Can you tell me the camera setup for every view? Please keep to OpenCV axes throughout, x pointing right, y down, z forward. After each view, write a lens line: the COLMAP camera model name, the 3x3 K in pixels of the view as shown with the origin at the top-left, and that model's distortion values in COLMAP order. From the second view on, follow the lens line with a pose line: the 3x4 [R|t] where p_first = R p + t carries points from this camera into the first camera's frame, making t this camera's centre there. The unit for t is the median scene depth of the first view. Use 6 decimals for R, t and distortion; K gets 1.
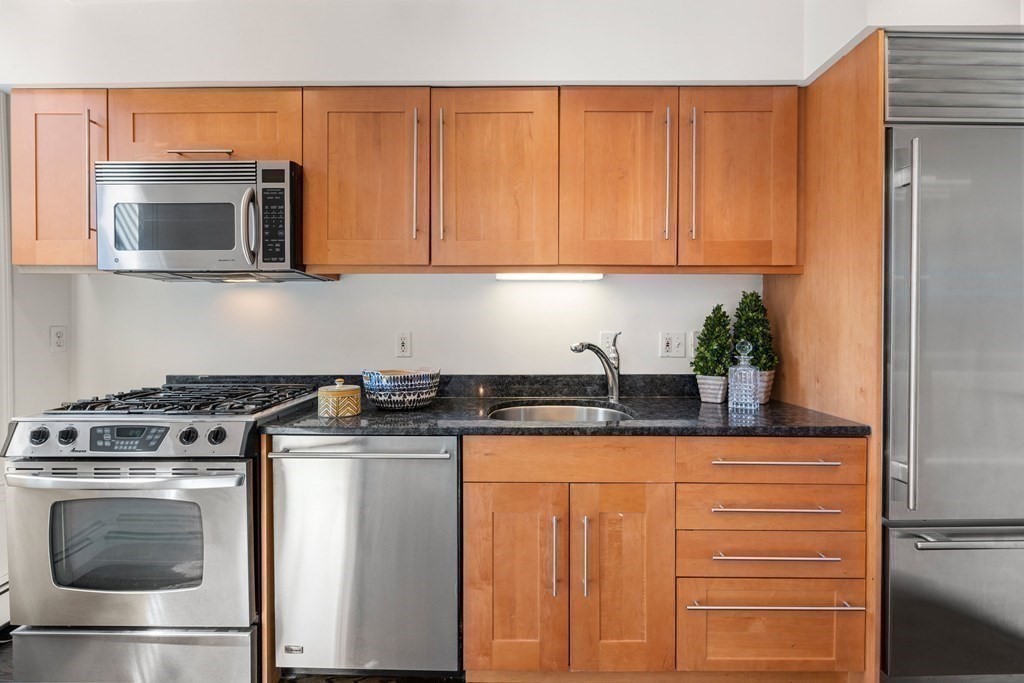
lens RADIAL K [[462.8, 0, 514.7], [0, 462.8, 329.6], [0, 0, 1]] dist [-0.002043, 0.000172]
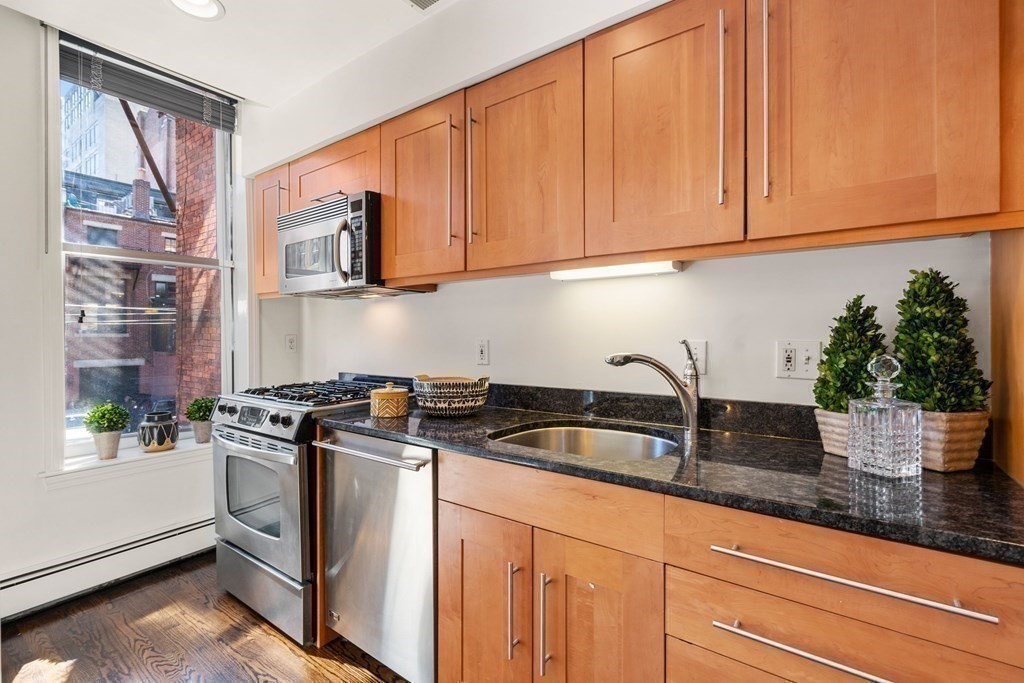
lens RADIAL K [[470.1, 0, 511.3], [0, 470.1, 331.7], [0, 0, 1]] dist [-0.000122, 0.000478]
pose [[0.809345, -0.006821, -0.587293, 0.474367], [0.001110, 0.999949, -0.010085, -0.000932], [0.587332, 0.007511, 0.809311, 0.256316]]
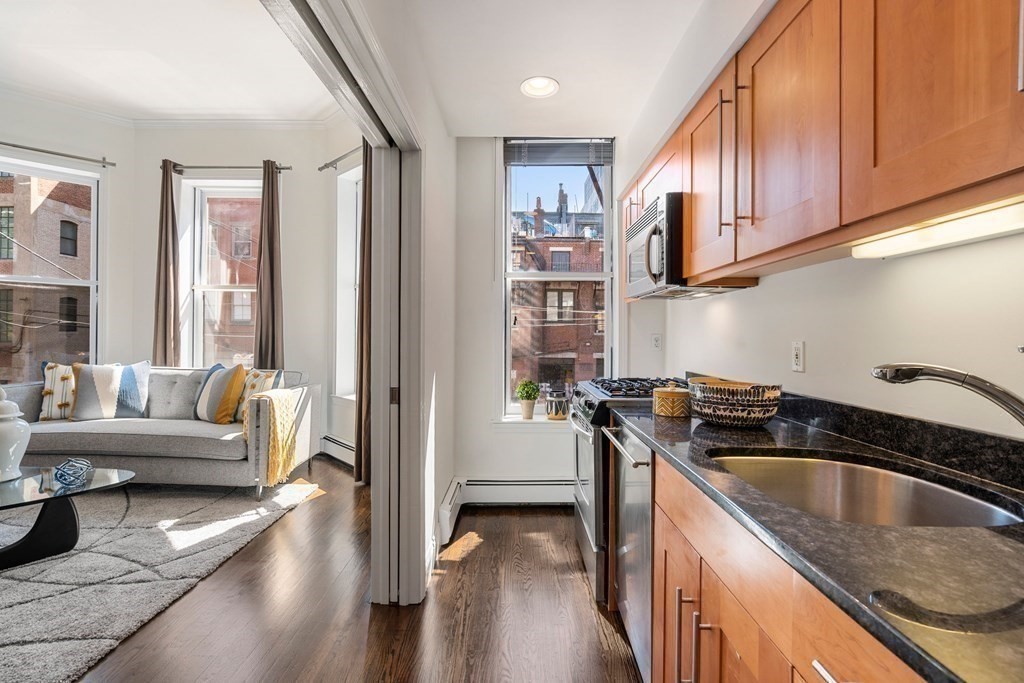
lens RADIAL K [[470.1, 0, 511.3], [0, 470.1, 331.7], [0, 0, 1]] dist [-0.000122, 0.000478]
pose [[-0.004959, -0.006398, -0.999967, 0.684392], [-0.011894, 0.999909, -0.006339, 0.000912], [0.999917, 0.011862, -0.005035, 0.591143]]
